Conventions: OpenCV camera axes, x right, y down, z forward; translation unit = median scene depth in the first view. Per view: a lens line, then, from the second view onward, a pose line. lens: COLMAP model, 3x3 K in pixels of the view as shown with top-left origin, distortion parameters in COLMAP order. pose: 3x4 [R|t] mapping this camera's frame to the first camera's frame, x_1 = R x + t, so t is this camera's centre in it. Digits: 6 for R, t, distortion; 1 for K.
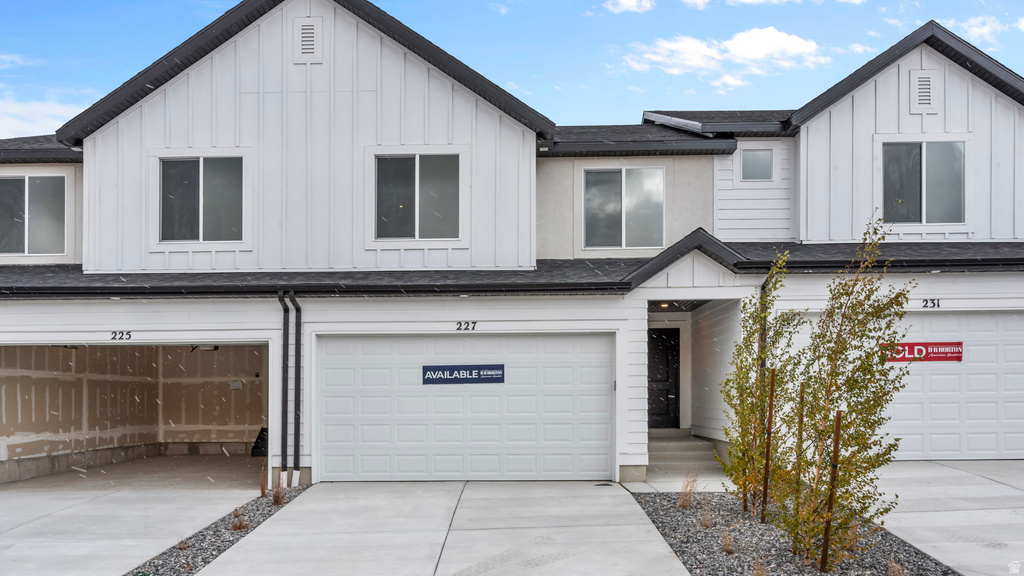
lens RADIAL K [[726.5, 0, 512.0], [0, 726.5, 292.8], [0, 0, 1]] dist [-0.003022, -0.000759]
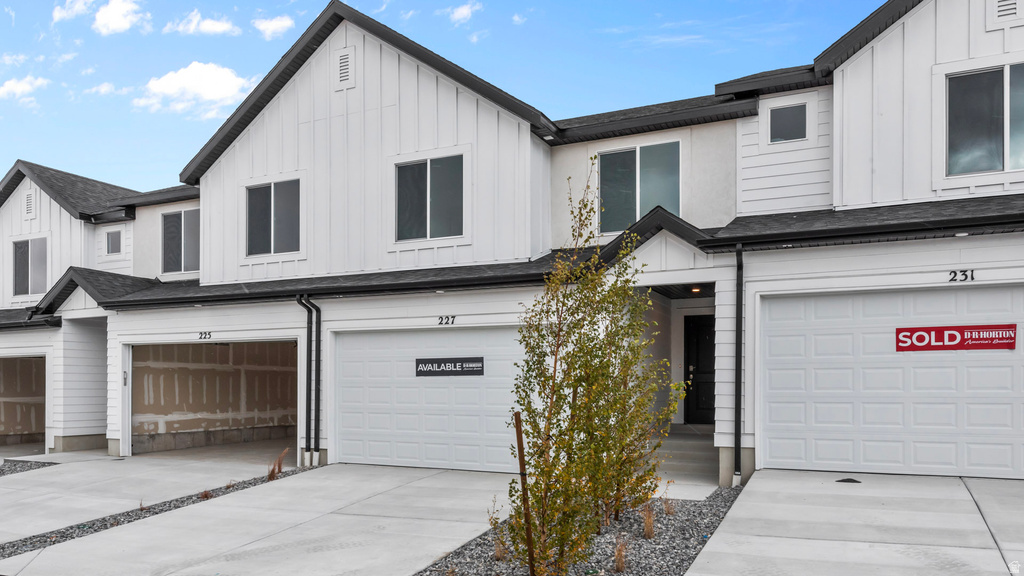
lens RADIAL K [[718.9, 0, 512.1], [0, 718.9, 282.5], [0, 0, 1]] dist [-0.002792, -0.000934]
pose [[0.912267, -0.048334, -0.406733, 0.439505], [0.049797, 0.998735, -0.006996, 0.003263], [0.406557, -0.013872, 0.913520, 0.097251]]
